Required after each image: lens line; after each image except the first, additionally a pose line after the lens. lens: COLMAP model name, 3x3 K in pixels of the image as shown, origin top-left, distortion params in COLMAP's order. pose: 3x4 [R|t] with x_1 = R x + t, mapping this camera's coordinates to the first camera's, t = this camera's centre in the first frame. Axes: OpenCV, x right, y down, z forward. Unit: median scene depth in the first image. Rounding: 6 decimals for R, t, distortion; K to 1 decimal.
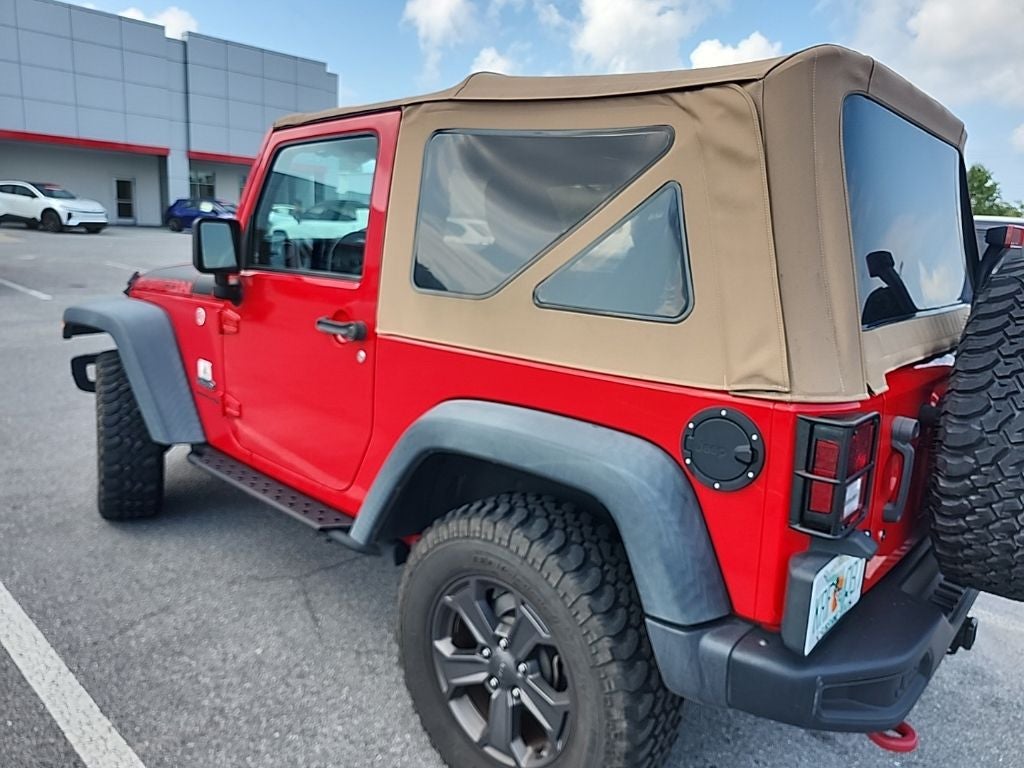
lens RADIAL K [[734.1, 0, 517.6], [0, 734.1, 380.4], [0, 0, 1]] dist [0.002267, -0.007404]
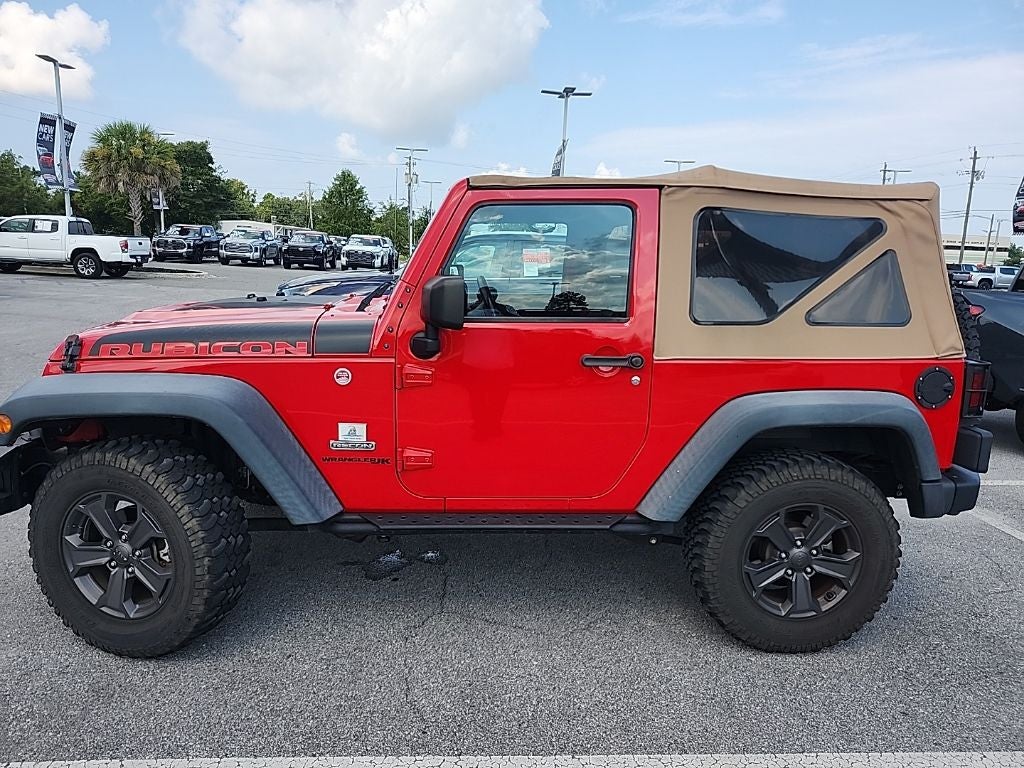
lens RADIAL K [[705.6, 0, 524.7], [0, 705.6, 380.4], [0, 0, 1]] dist [0.032660, -0.001511]
pose [[0.698462, -0.157501, 0.698100, -1.338372], [0.148505, 0.986146, 0.073907, -0.168487], [-0.700069, 0.052050, 0.712176, 0.301258]]
